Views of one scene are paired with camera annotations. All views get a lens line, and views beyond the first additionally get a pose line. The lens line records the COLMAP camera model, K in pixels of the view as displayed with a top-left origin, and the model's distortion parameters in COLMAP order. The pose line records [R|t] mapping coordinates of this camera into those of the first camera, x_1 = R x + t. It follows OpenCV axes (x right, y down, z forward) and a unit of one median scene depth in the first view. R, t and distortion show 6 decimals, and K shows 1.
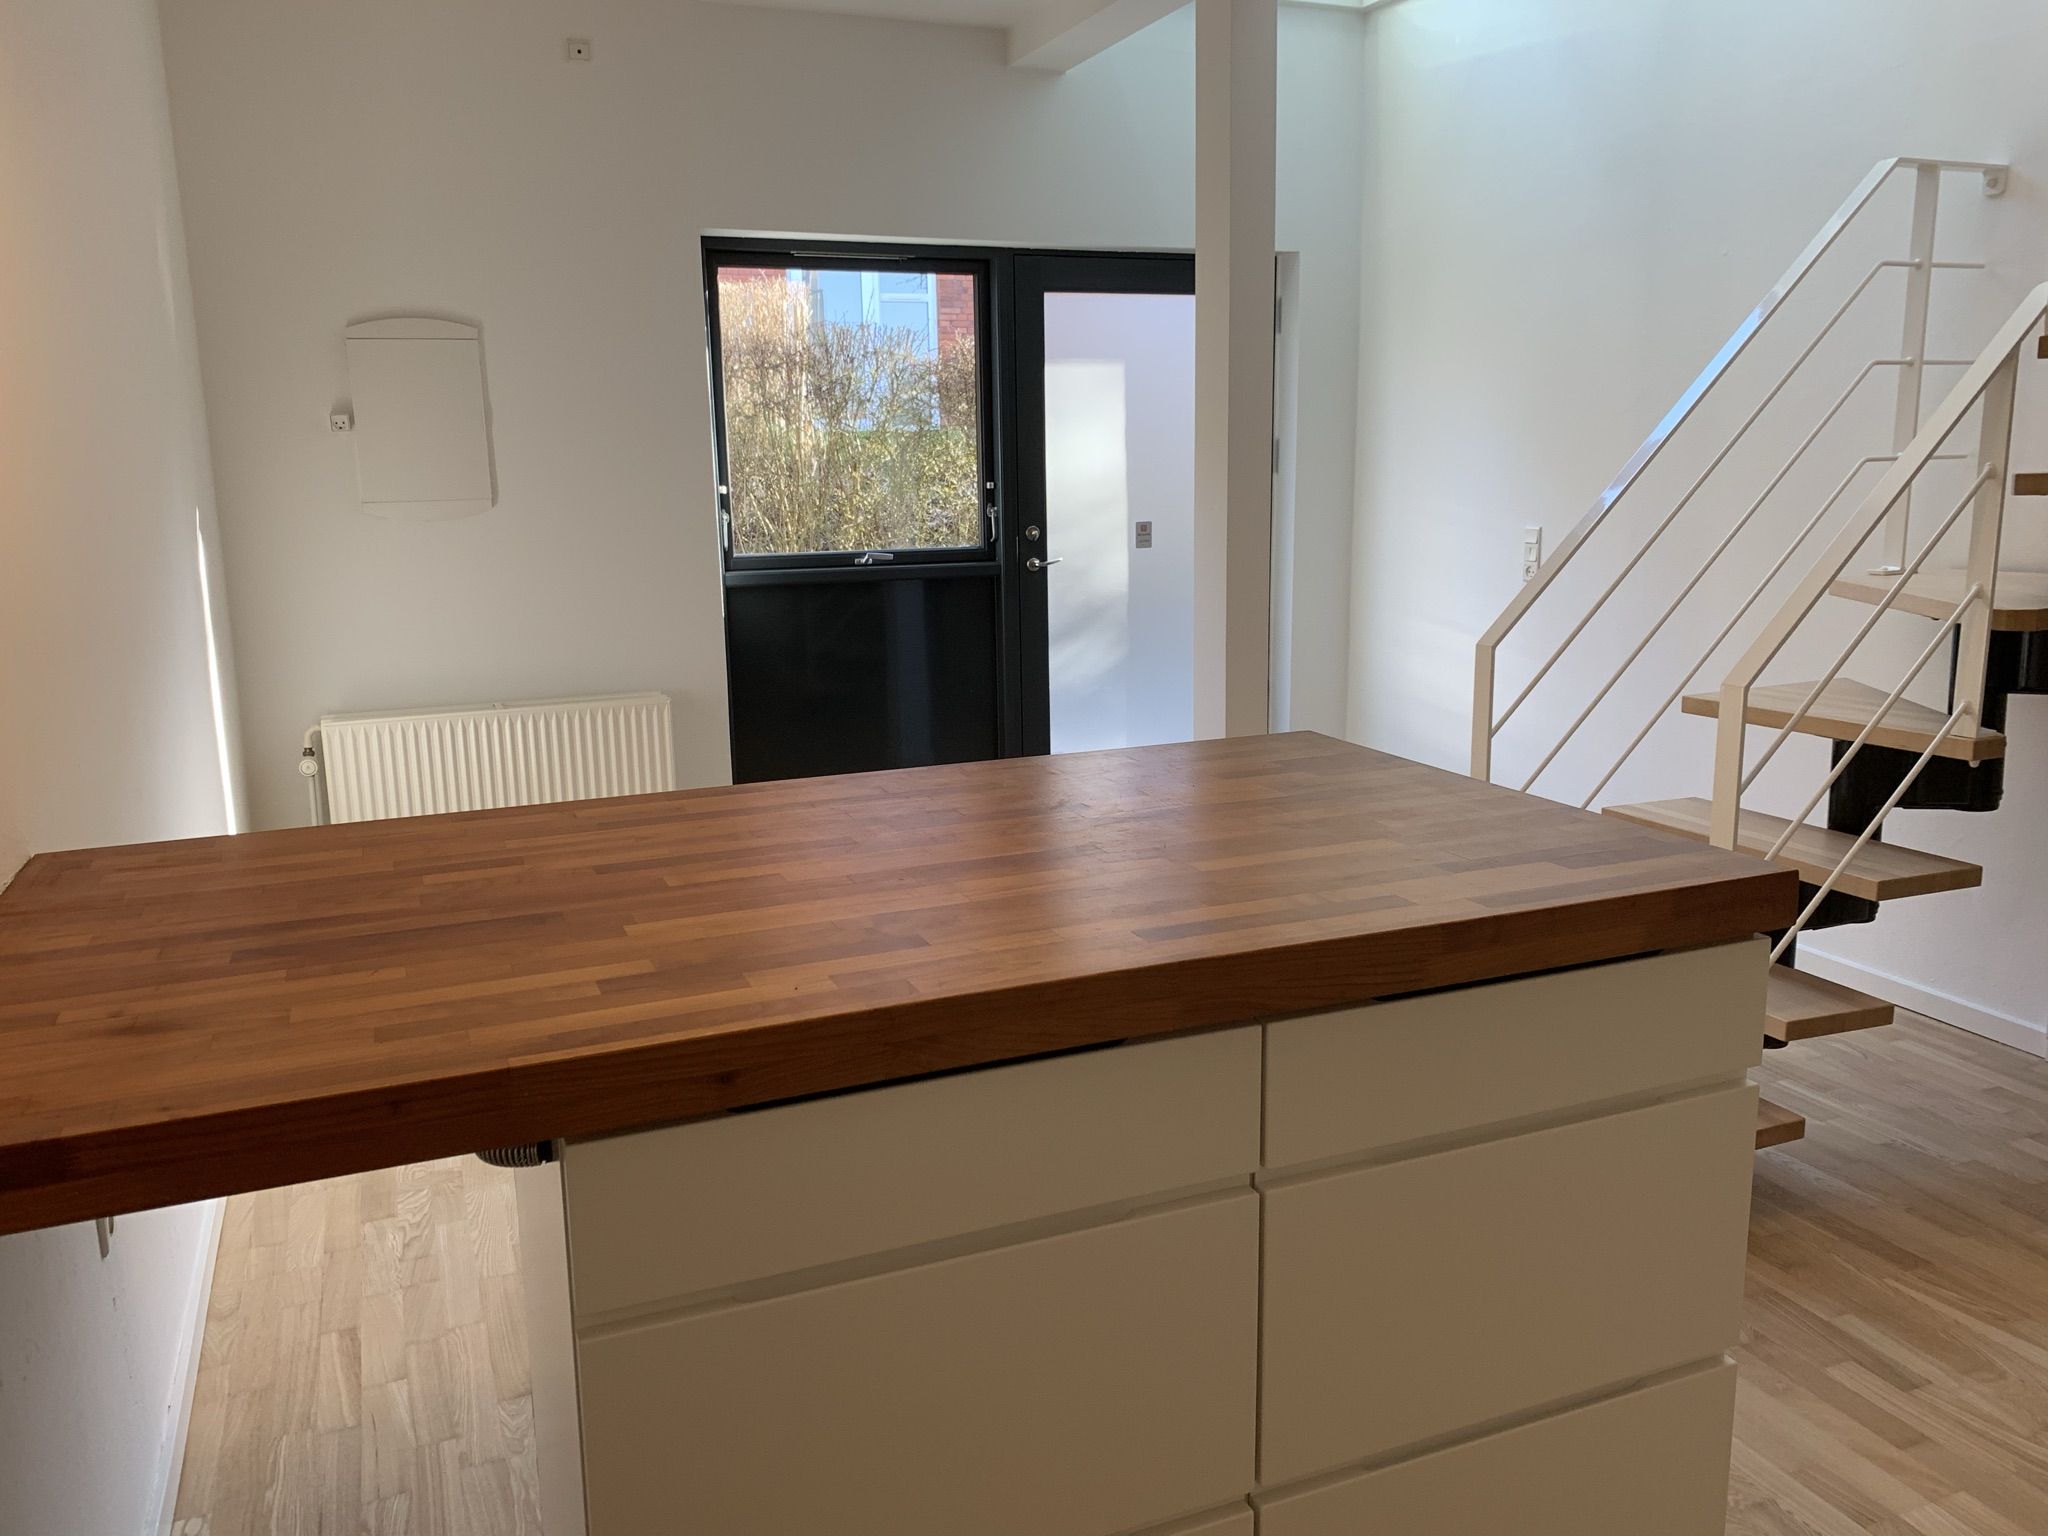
lens RADIAL K [[1562.9, 0, 1024.0], [0, 1562.9, 768.0], [0, 0, 1]] dist [0.007128, -0.007945]
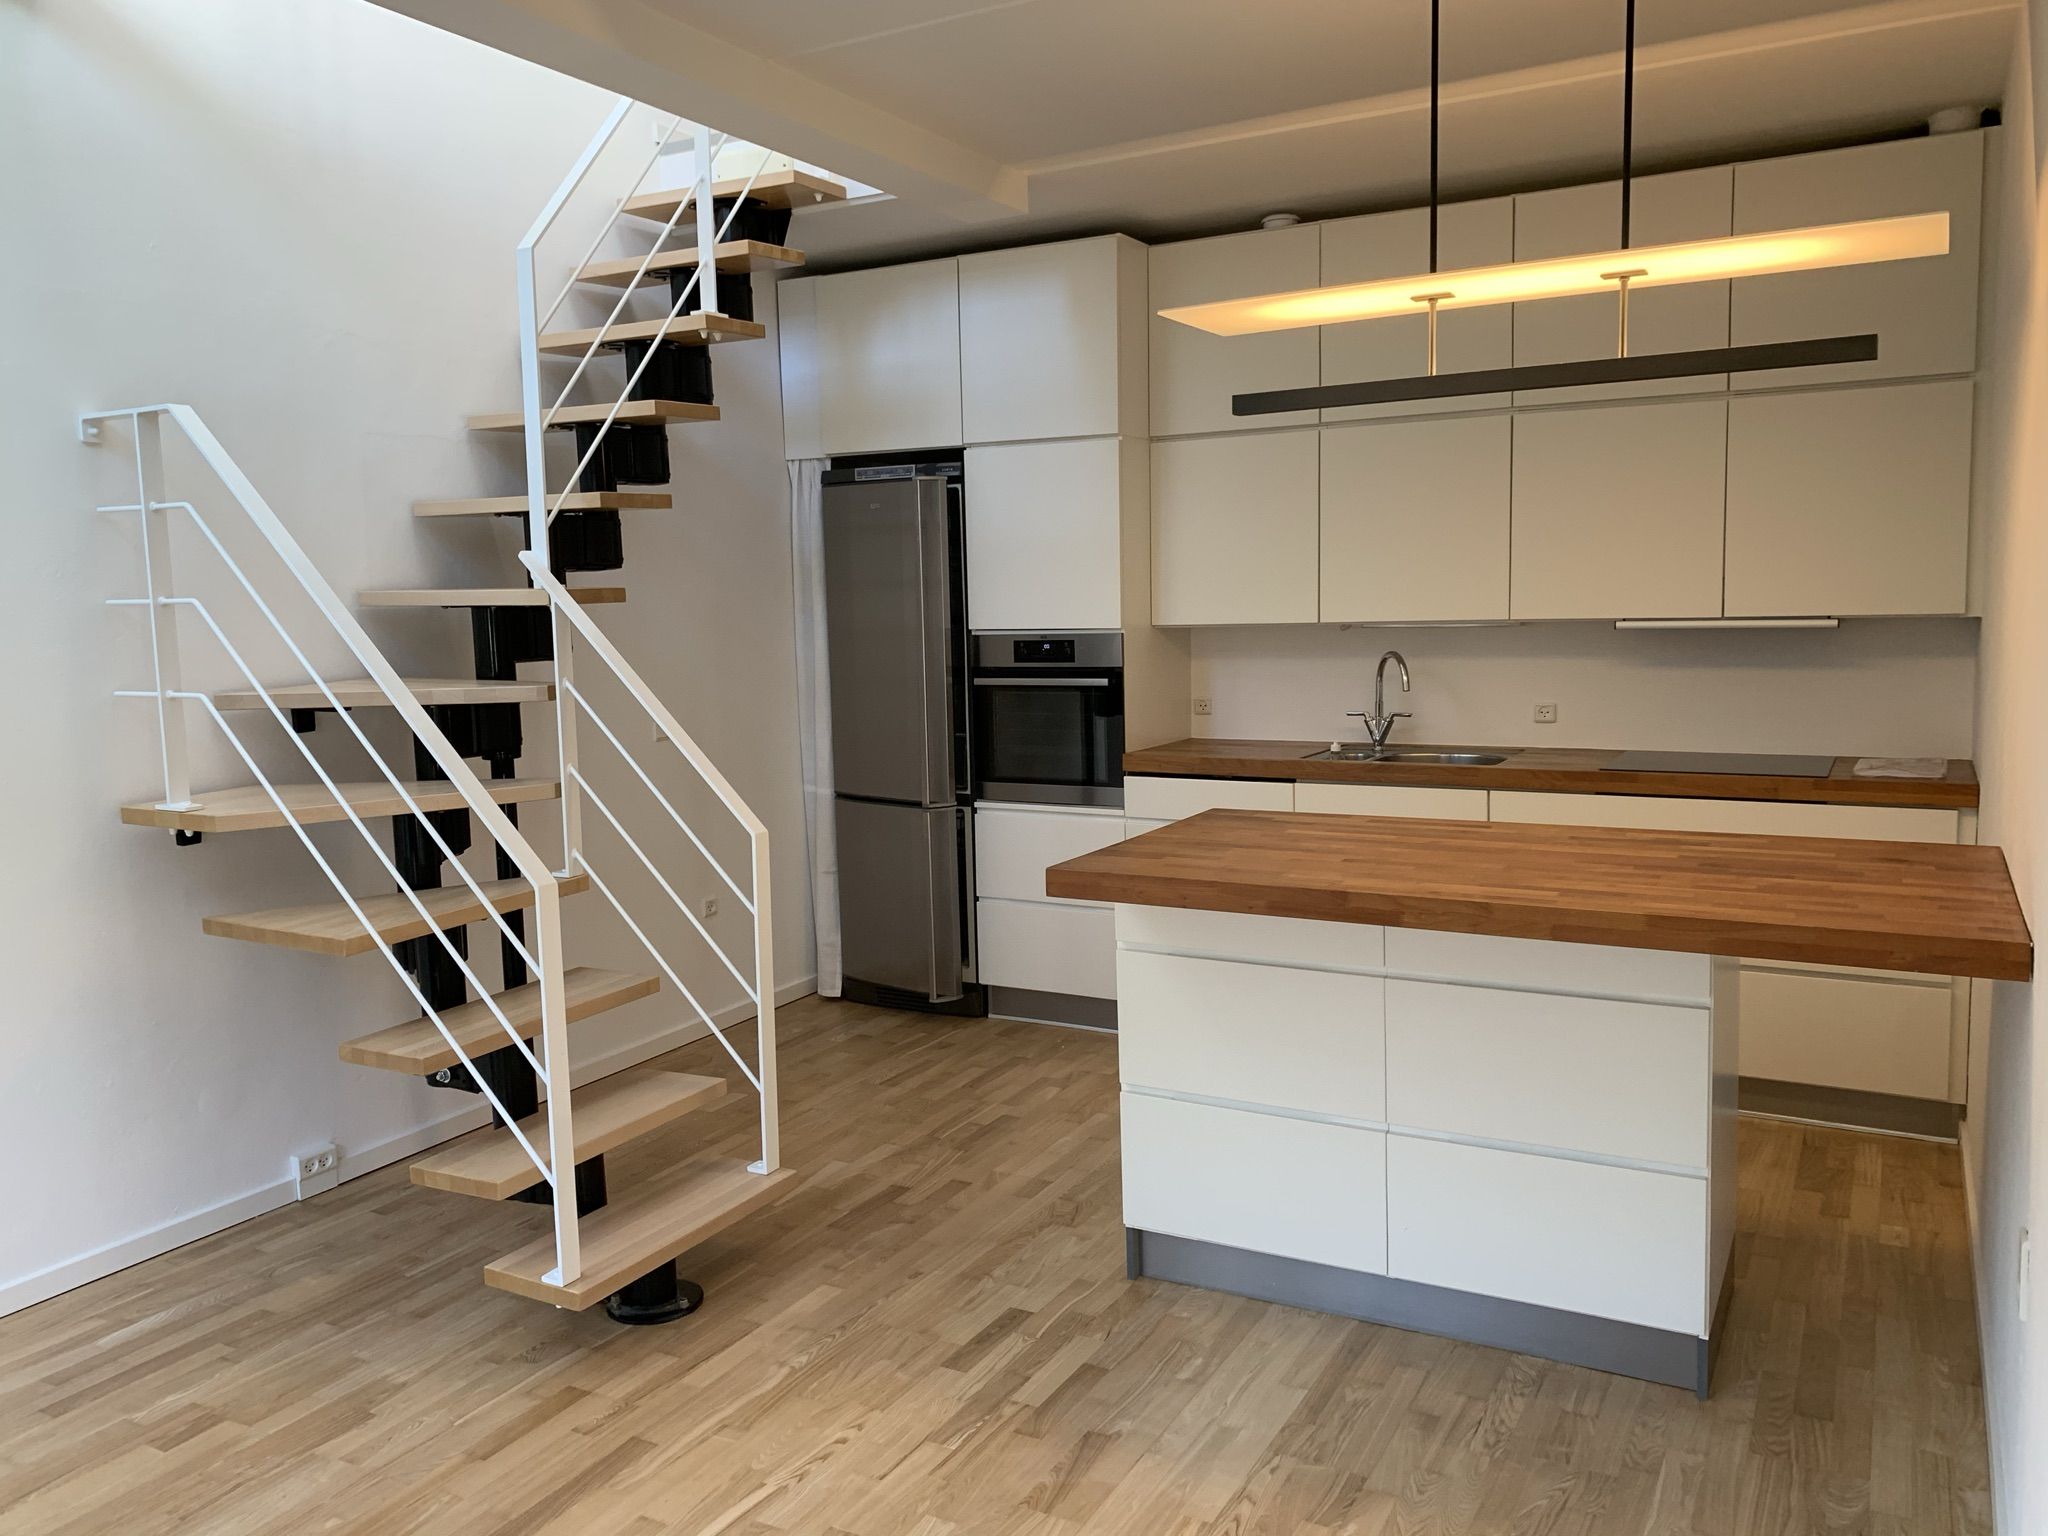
lens RADIAL K [[1579.8, 0, 1024.0], [0, 1579.8, 768.0], [0, 0, 1]] dist [-0.003185, -0.009984]
pose [[-0.620721, -0.061357, 0.781627, -0.640965], [0.195433, 0.953356, 0.230039, -0.317433], [-0.759284, 0.295545, -0.579777, 1.343365]]
